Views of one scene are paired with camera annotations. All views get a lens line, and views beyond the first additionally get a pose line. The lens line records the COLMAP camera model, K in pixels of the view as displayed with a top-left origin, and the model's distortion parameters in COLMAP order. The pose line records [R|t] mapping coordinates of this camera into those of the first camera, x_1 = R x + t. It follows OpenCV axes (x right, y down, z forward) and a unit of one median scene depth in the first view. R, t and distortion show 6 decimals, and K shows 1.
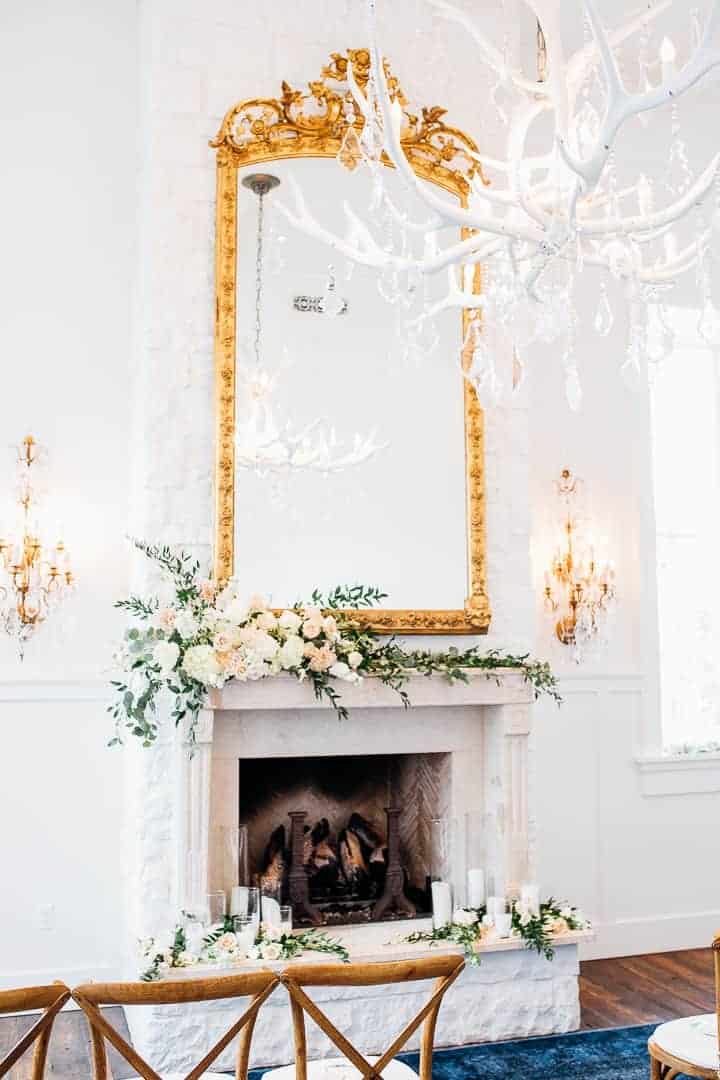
lens RADIAL K [[1102.7, 0, 360.0], [0, 1102.7, 540.0], [0, 0, 1]] dist [-0.066046, -0.002597]
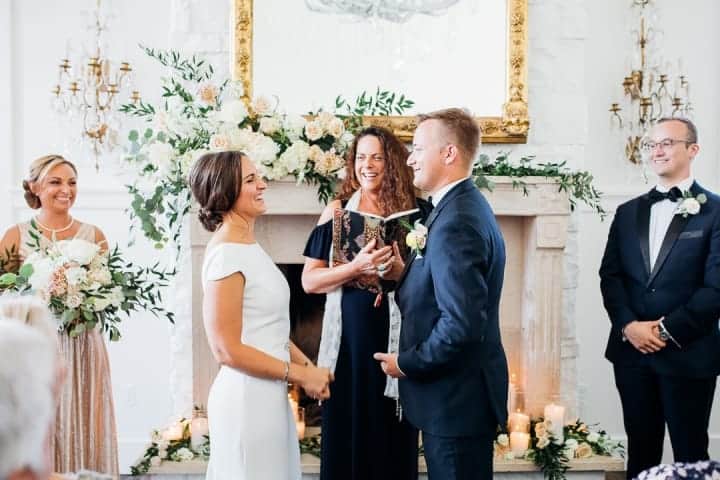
lens RADIAL K [[735.2, 0, 360.0], [0, 735.2, 240.0], [0, 0, 1]] dist [-0.066046, -0.002597]
pose [[0.962906, 0.024400, -0.268730, 0.156753], [0.017399, 0.988216, 0.152073, 0.073578], [0.269274, -0.151108, 0.951135, 0.369693]]
